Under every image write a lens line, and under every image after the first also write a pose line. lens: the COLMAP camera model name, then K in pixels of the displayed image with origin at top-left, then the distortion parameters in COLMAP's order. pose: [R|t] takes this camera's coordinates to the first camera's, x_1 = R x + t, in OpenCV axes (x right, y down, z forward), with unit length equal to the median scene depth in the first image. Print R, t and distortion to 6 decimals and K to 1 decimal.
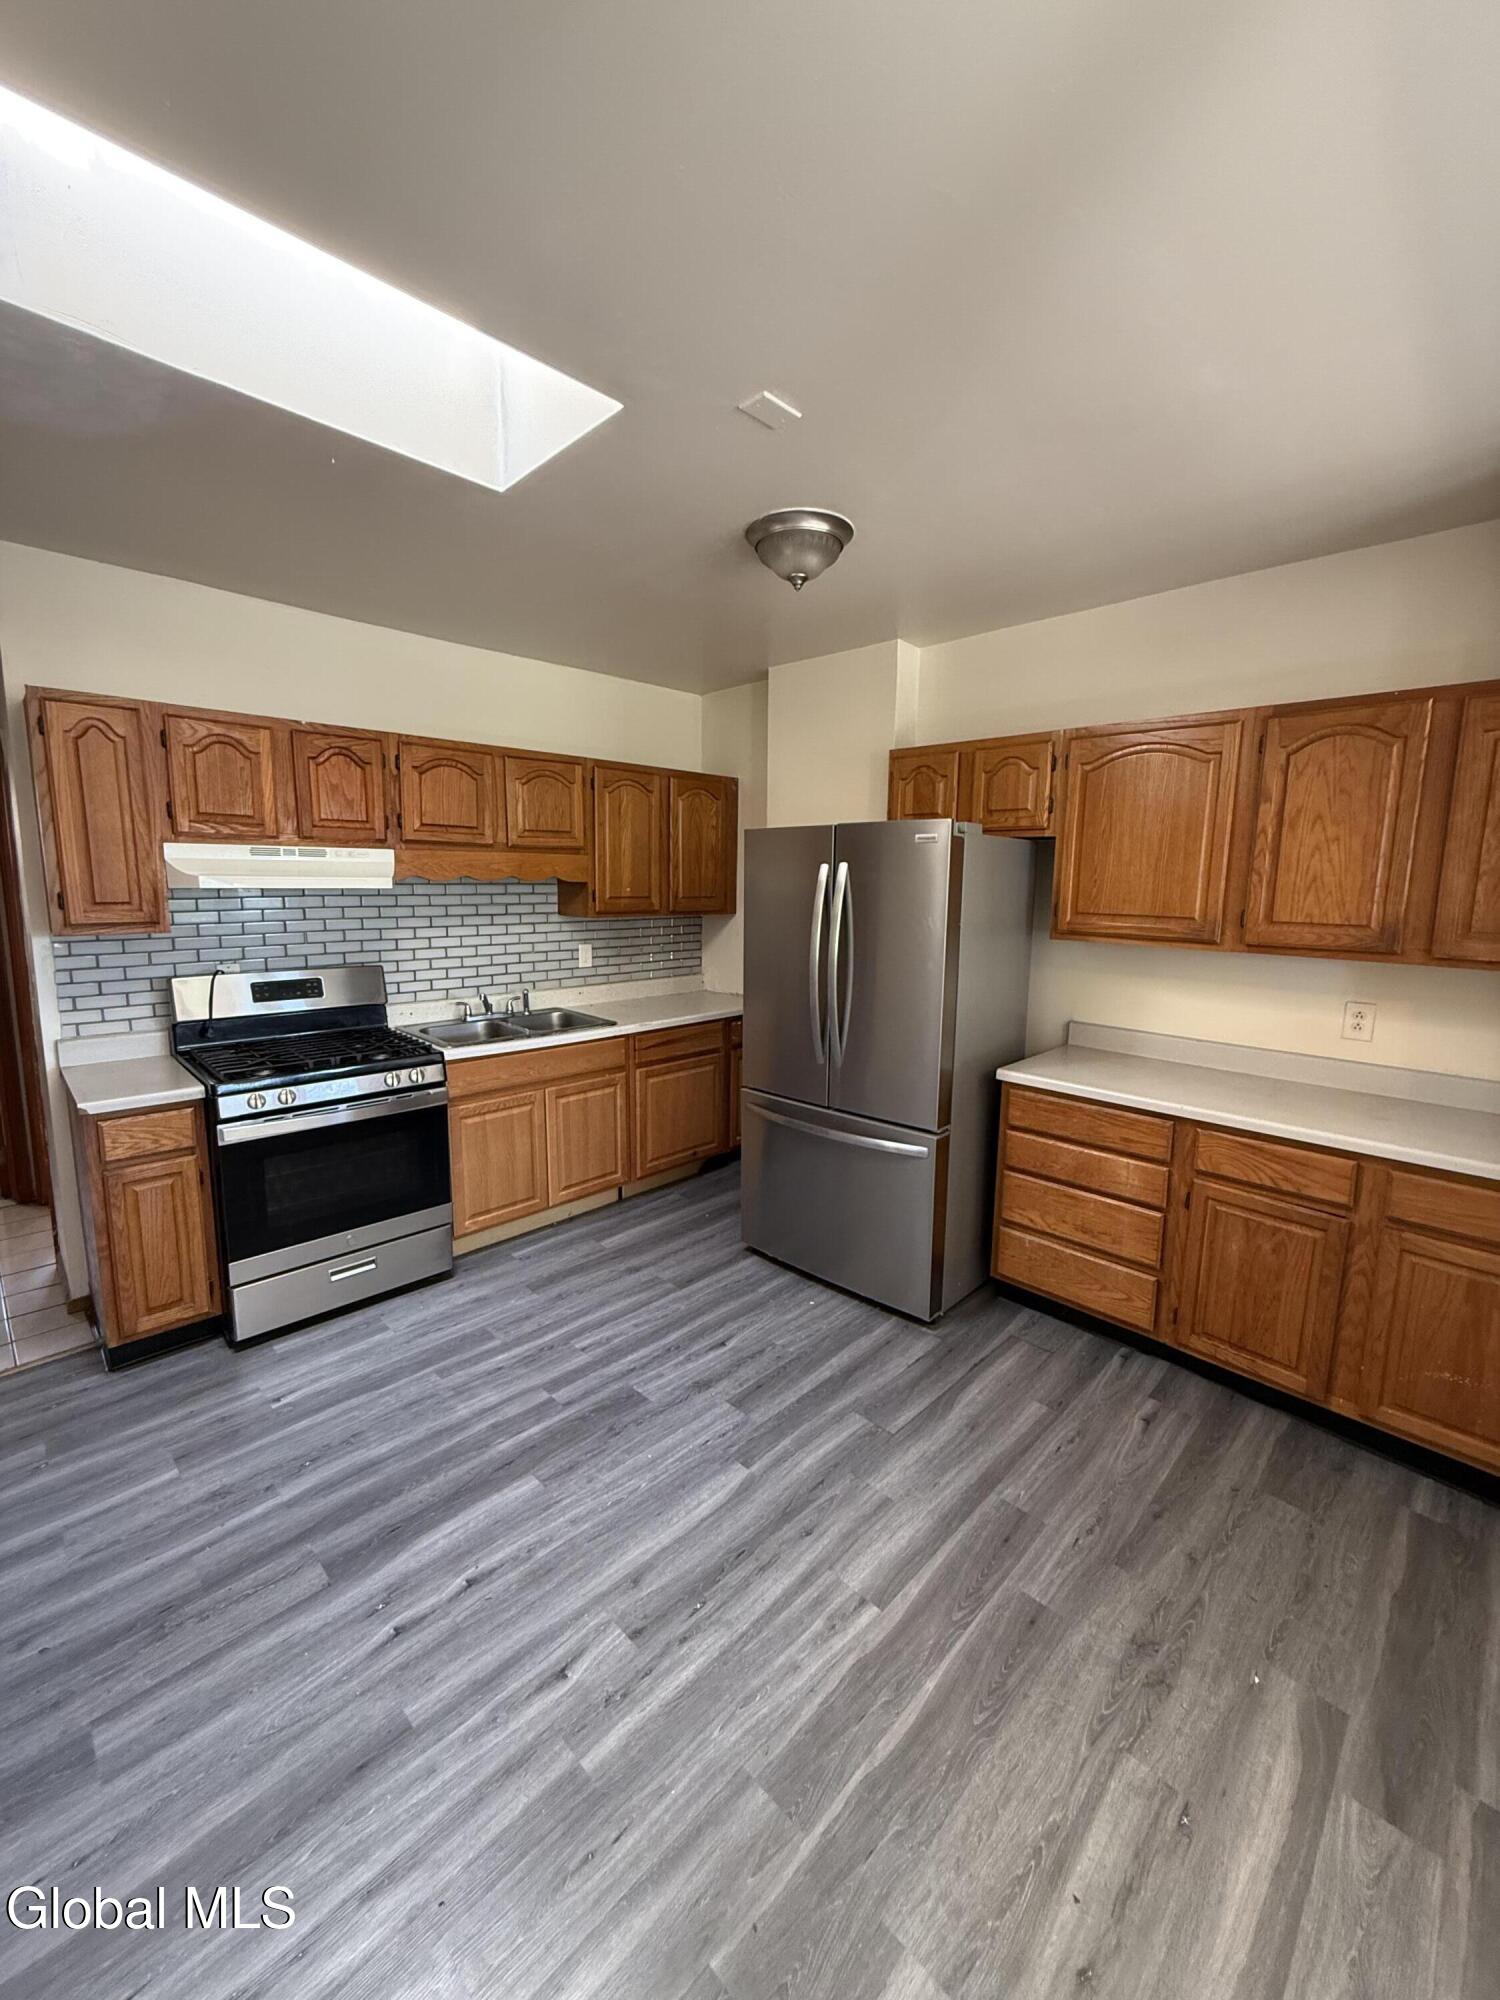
lens RADIAL K [[800.7, 0, 758.1], [0, 800.7, 991.6], [0, 0, 1]] dist [-0.000548, 0.000187]
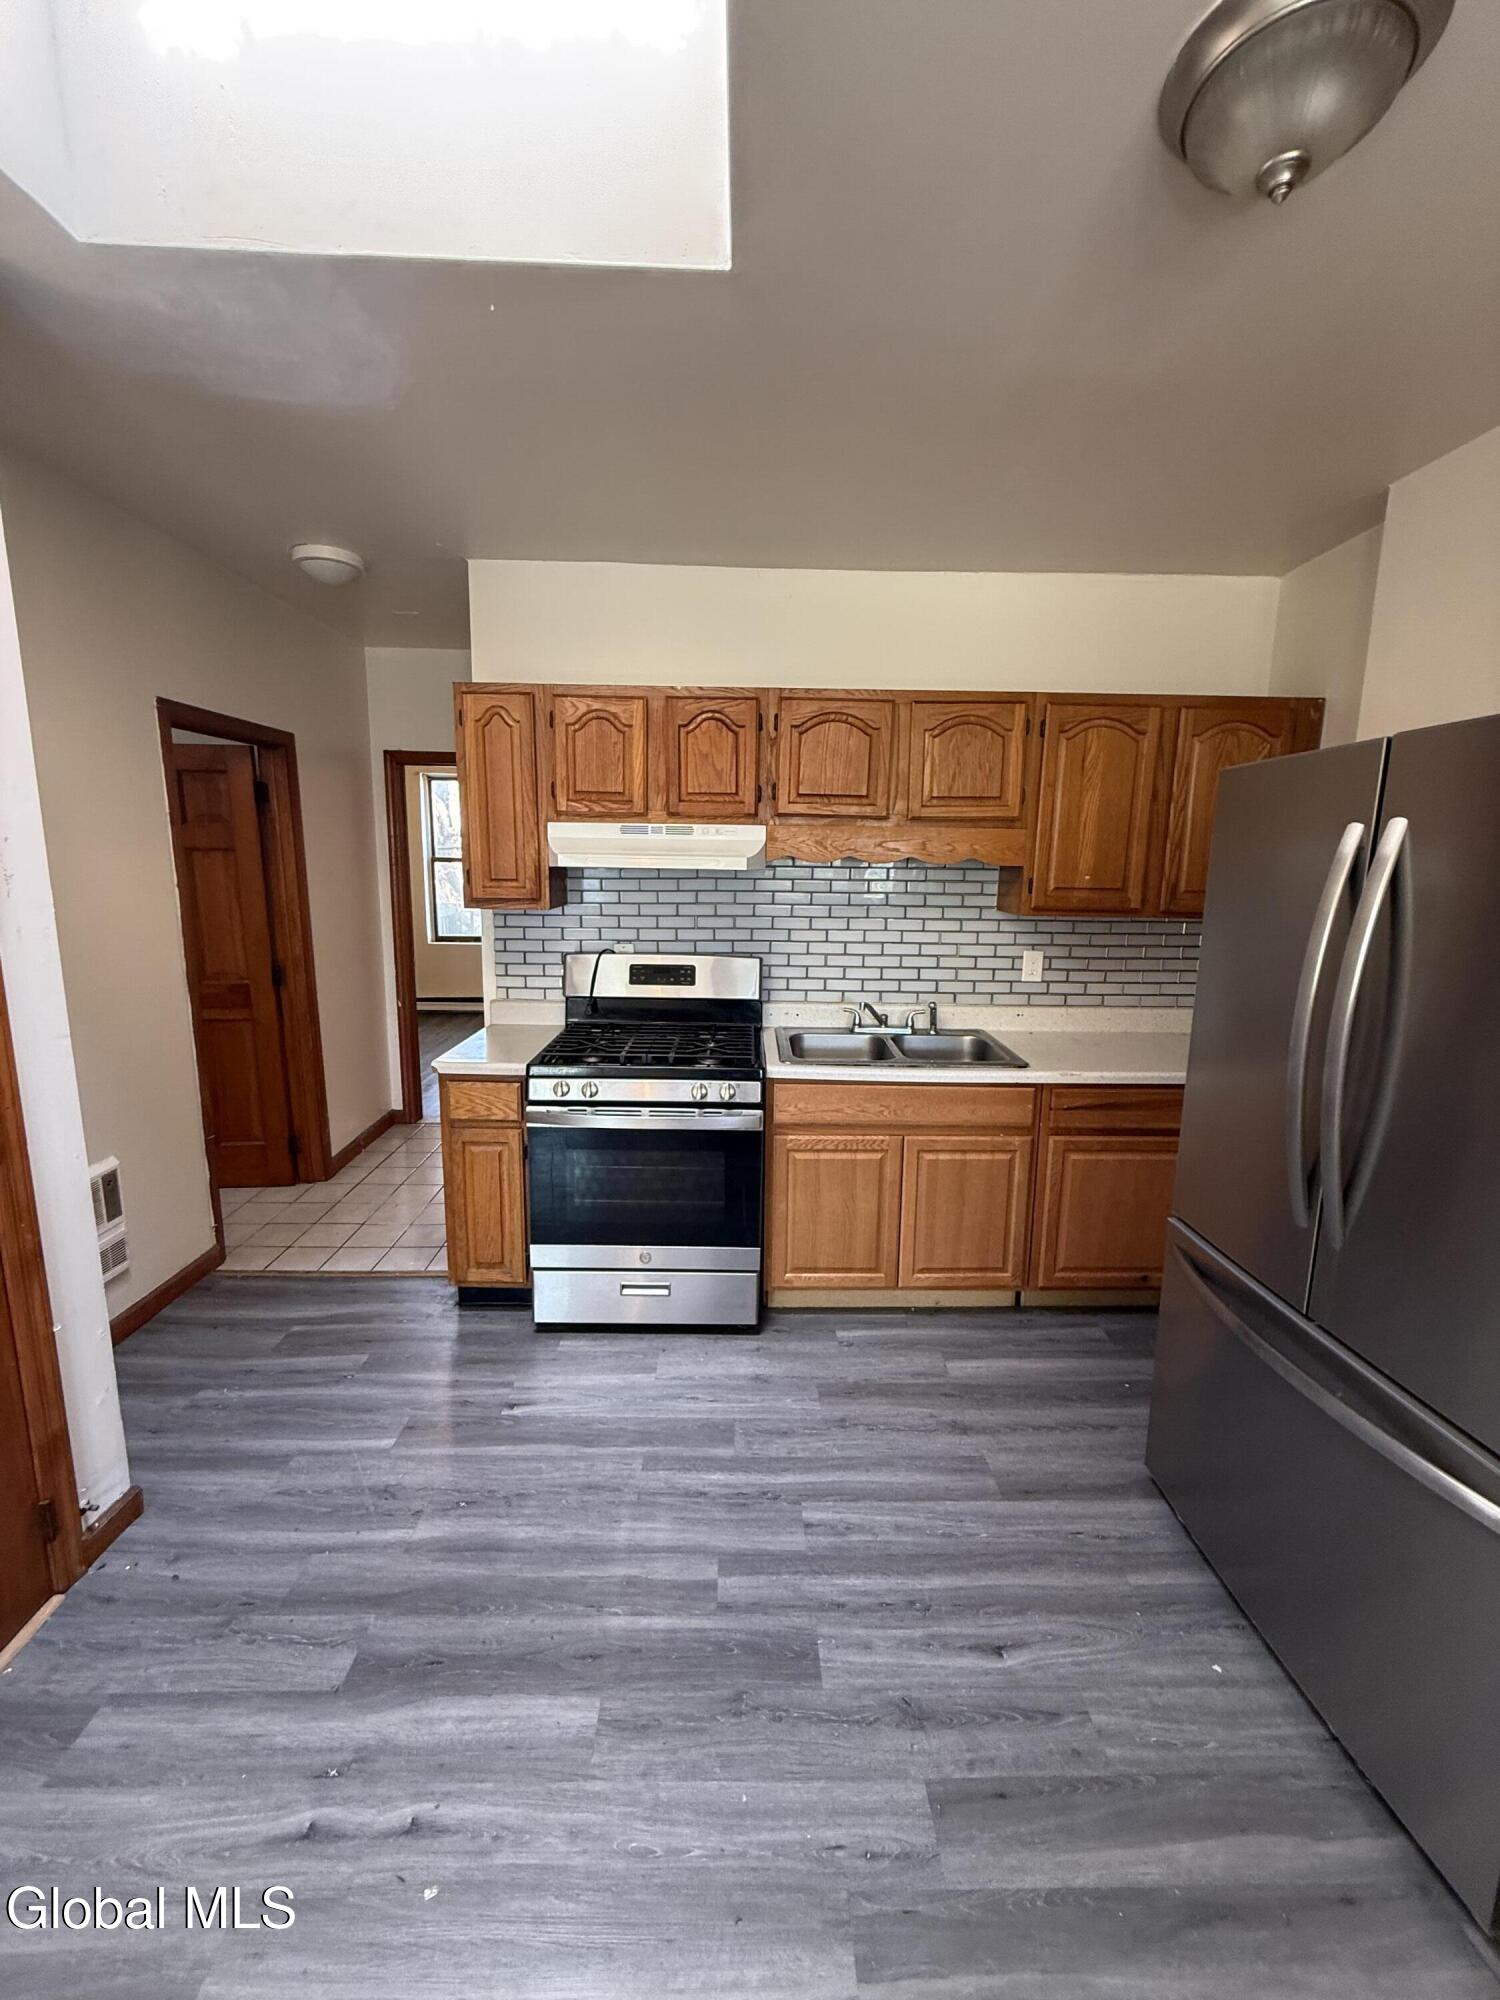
lens RADIAL K [[800.7, 0, 749.2], [0, 800.7, 993.4], [0, 0, 1]] dist [-0.000548, 0.000187]
pose [[0.716317, 0.110828, -0.688918, 0.159061], [-0.105080, 0.993180, 0.050516, -0.041937], [0.689818, 0.036206, 0.723077, 0.396361]]
